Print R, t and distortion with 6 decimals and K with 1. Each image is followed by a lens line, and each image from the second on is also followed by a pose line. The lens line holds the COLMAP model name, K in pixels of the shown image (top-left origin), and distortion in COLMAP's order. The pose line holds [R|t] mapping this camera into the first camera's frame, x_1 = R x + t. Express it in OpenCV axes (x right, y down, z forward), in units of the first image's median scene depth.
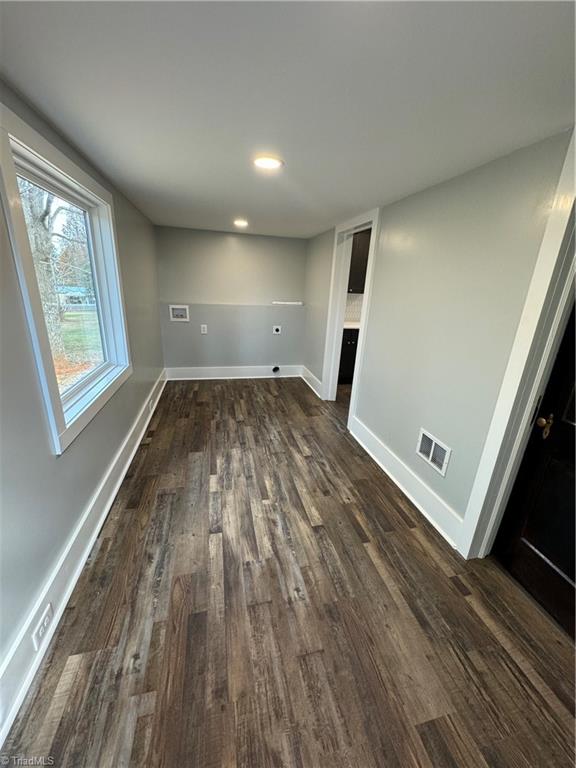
lens RADIAL K [[305.2, 0, 289.3], [0, 305.2, 383.9], [0, 0, 1]] dist [-0.000998, 0.000154]
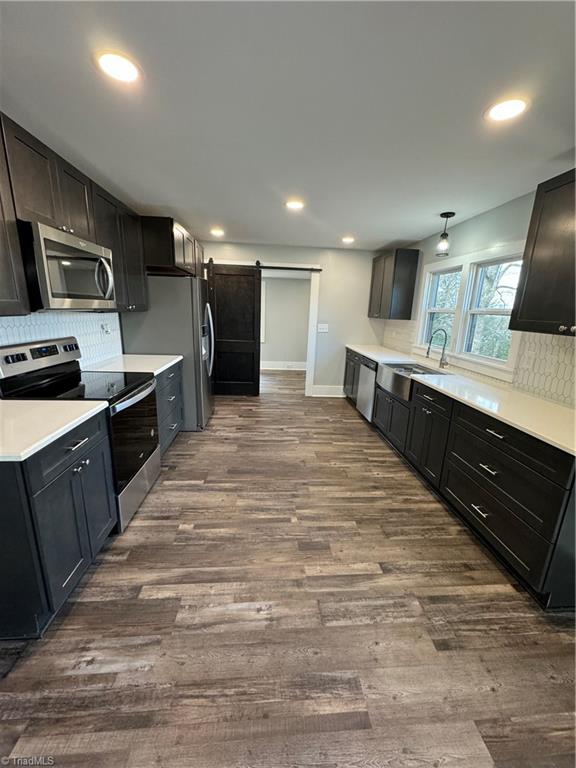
lens RADIAL K [[305.2, 0, 289.3], [0, 305.2, 383.9], [0, 0, 1]] dist [-0.000998, 0.000154]
pose [[-0.149132, 0.187001, -0.970974, 2.092214], [-0.352720, 0.907297, 0.228912, -0.391306], [0.923768, 0.376620, -0.069348, 1.501278]]
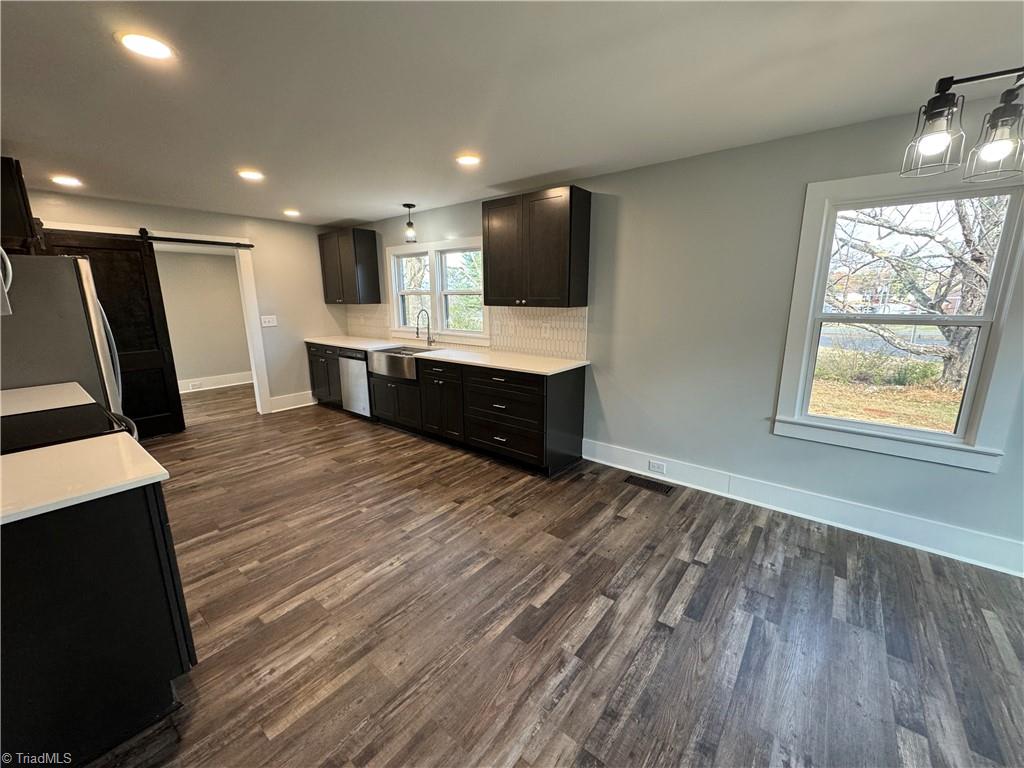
lens RADIAL K [[406.9, 0, 512.5], [0, 406.9, 381.7], [0, 0, 1]] dist [-0.000998, 0.000154]
pose [[0.613686, 0.115477, -0.781060, 2.395582], [-0.215411, 0.976206, -0.024922, -0.269795], [0.759597, 0.183543, 0.623958, 1.169678]]
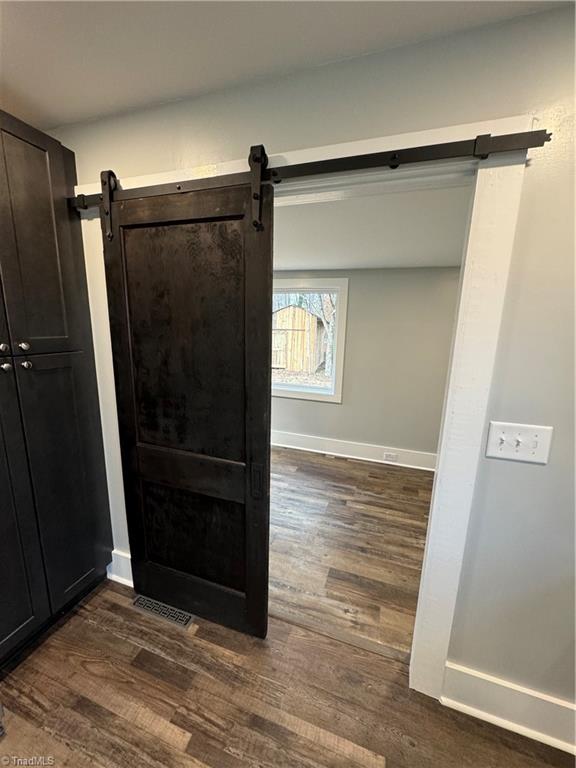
lens RADIAL K [[305.2, 0, 289.3], [0, 305.2, 383.9], [0, 0, 1]] dist [-0.000998, 0.000154]
pose [[-0.529991, 0.104505, -0.841539, 0.681010], [-0.315551, 0.896809, 0.310099, -0.438383], [0.787107, 0.429898, -0.442324, 1.347940]]
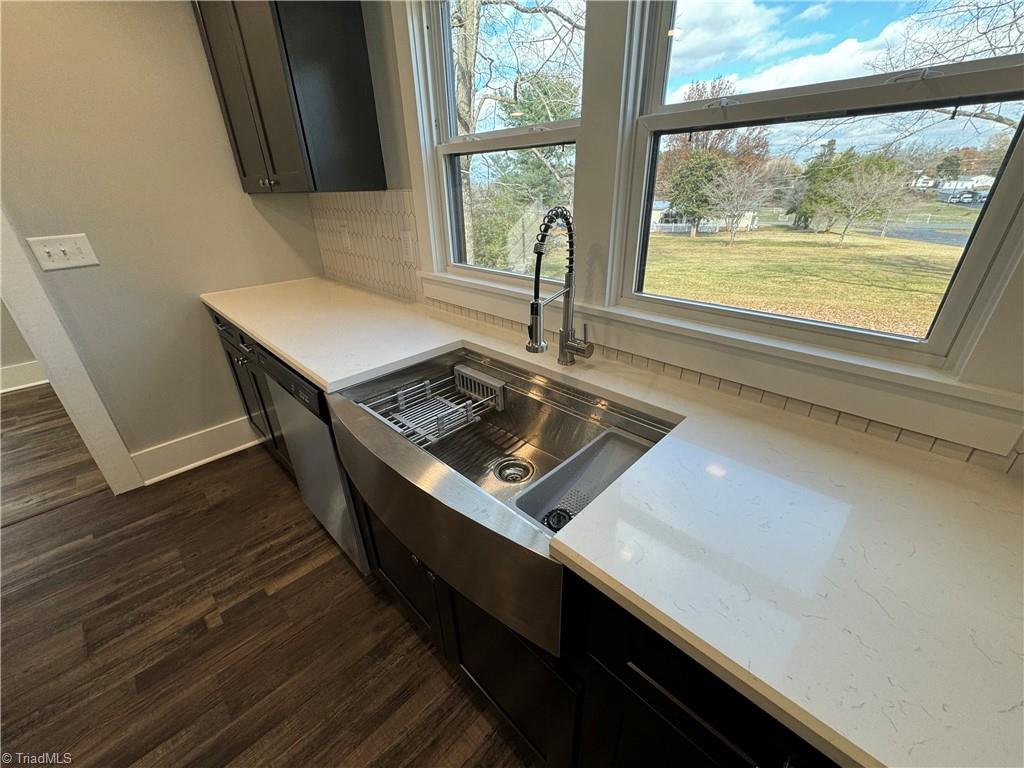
lens RADIAL K [[406.9, 0, 512.5], [0, 406.9, 381.7], [0, 0, 1]] dist [-0.000998, 0.000154]
pose [[0.525954, 0.315135, -0.789976, 1.137980], [-0.222064, 0.947487, 0.230121, -0.453565], [0.821012, 0.054393, 0.568315, 1.655040]]
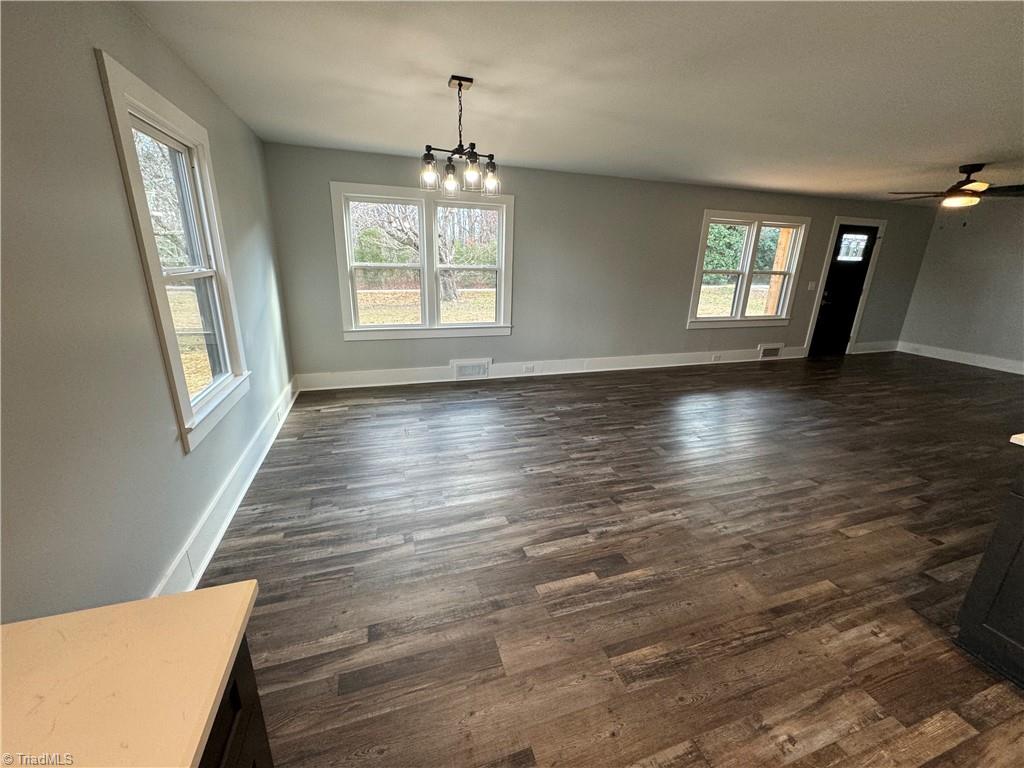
lens RADIAL K [[406.9, 0, 512.5], [0, 406.9, 381.7], [0, 0, 1]] dist [-0.000998, 0.000154]
pose [[-0.078255, -0.337373, 0.938113, 1.366946], [0.286096, 0.893818, 0.345309, -0.498167], [-0.955000, 0.295412, 0.026575, 1.739578]]
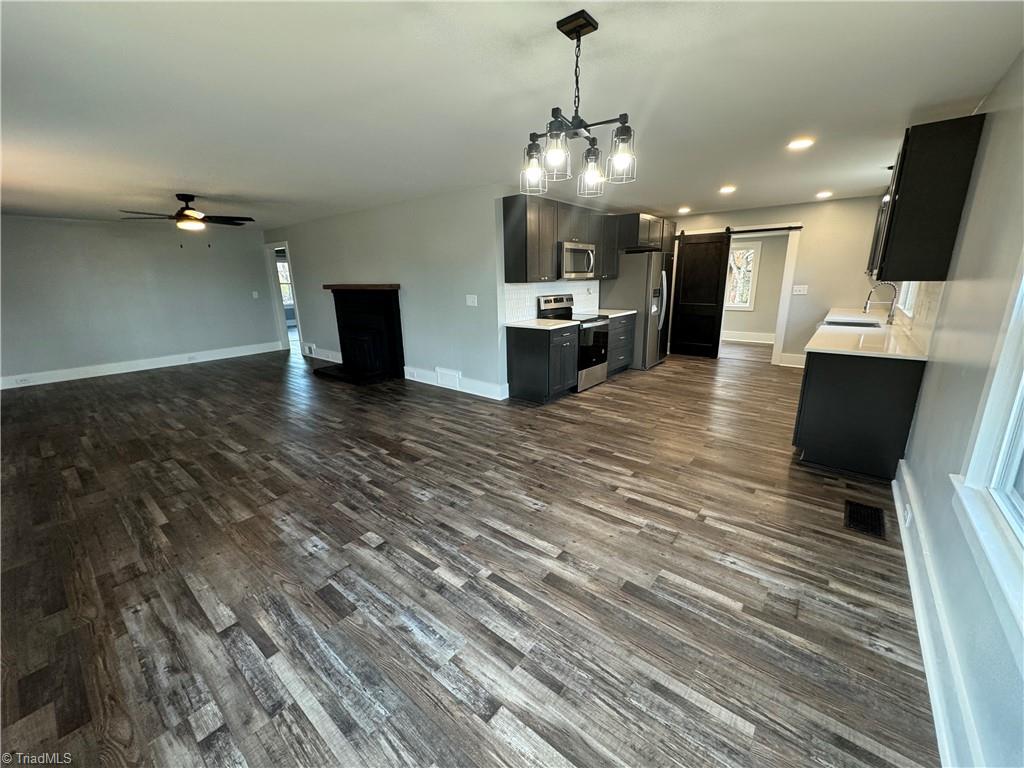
lens RADIAL K [[406.9, 0, 512.5], [0, 406.9, 381.7], [0, 0, 1]] dist [-0.000998, 0.000154]
pose [[-0.794899, 0.121492, -0.594453, 2.860654], [-0.207882, 0.865913, 0.454950, -0.598392], [0.570018, 0.485216, -0.663058, 2.258667]]
